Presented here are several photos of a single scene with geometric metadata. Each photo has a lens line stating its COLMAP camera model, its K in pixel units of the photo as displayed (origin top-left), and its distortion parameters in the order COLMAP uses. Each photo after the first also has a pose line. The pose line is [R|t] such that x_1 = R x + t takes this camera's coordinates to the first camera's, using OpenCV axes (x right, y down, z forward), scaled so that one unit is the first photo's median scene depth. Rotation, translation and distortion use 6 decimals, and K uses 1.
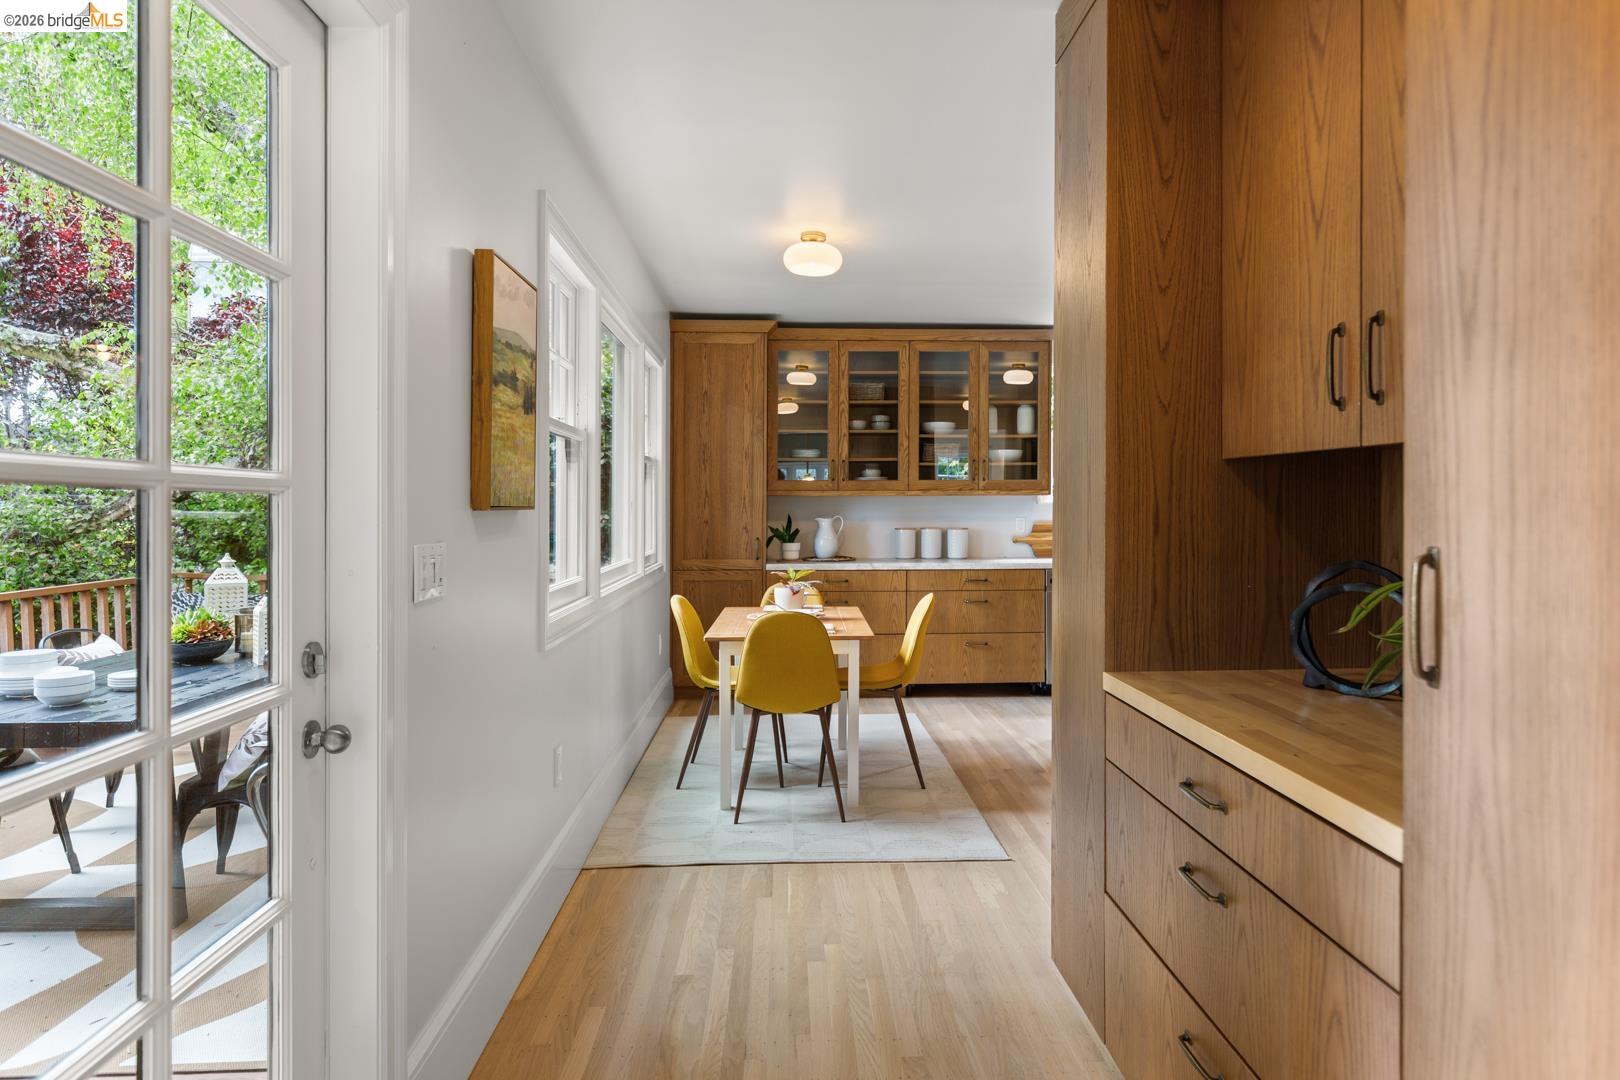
lens RADIAL K [[966.0, 0, 819.6], [0, 966.0, 501.0], [0, 0, 1]] dist [0.000859, 0.000213]
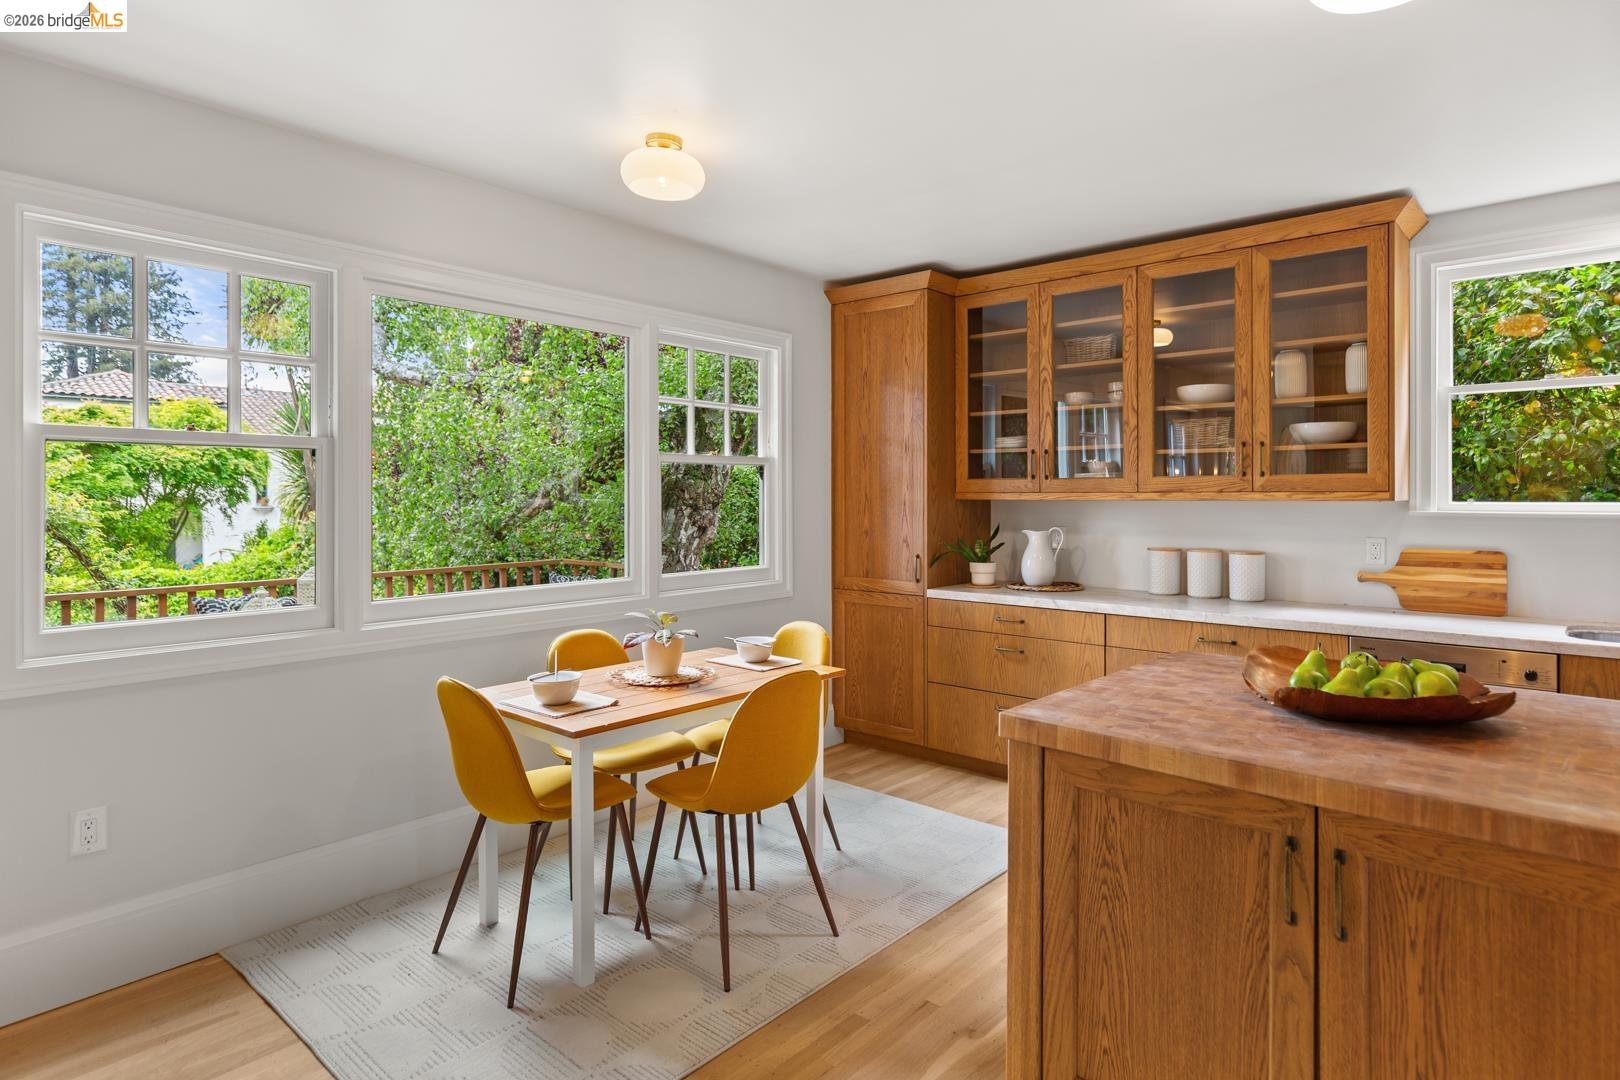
lens RADIAL K [[886.7, 0, 816.9], [0, 886.7, 490.2], [0, 0, 1]] dist [0.002068, 0.000358]
pose [[0.729904, -0.002490, -0.683545, 0.362659], [0.002432, 0.999996, -0.001045, -0.013008], [0.683545, -0.000899, 0.729907, 0.425825]]
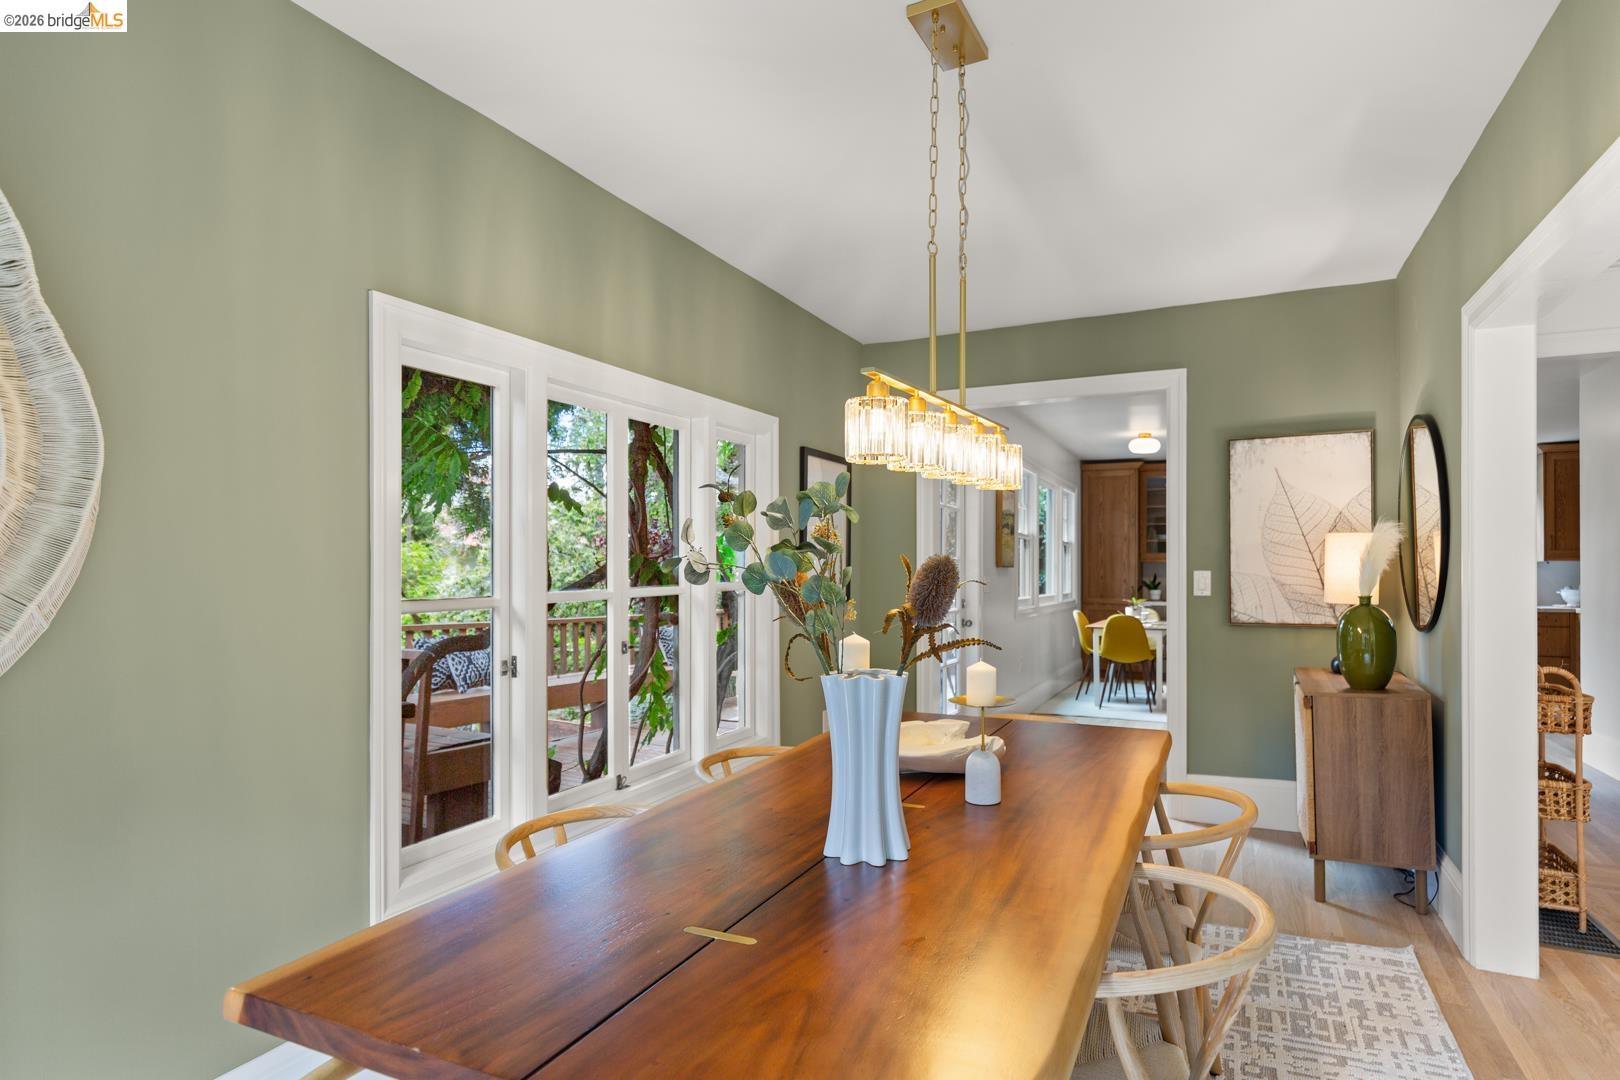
lens RADIAL K [[884.6, 0, 811.2], [0, 884.6, 560.2], [0, 0, 1]] dist [0.001480, 0.000566]
pose [[0.883121, -0.002910, -0.469136, 0.173416], [-0.000354, 0.999976, -0.006869, 0.002149], [0.469145, 0.006232, 0.883099, -0.683356]]
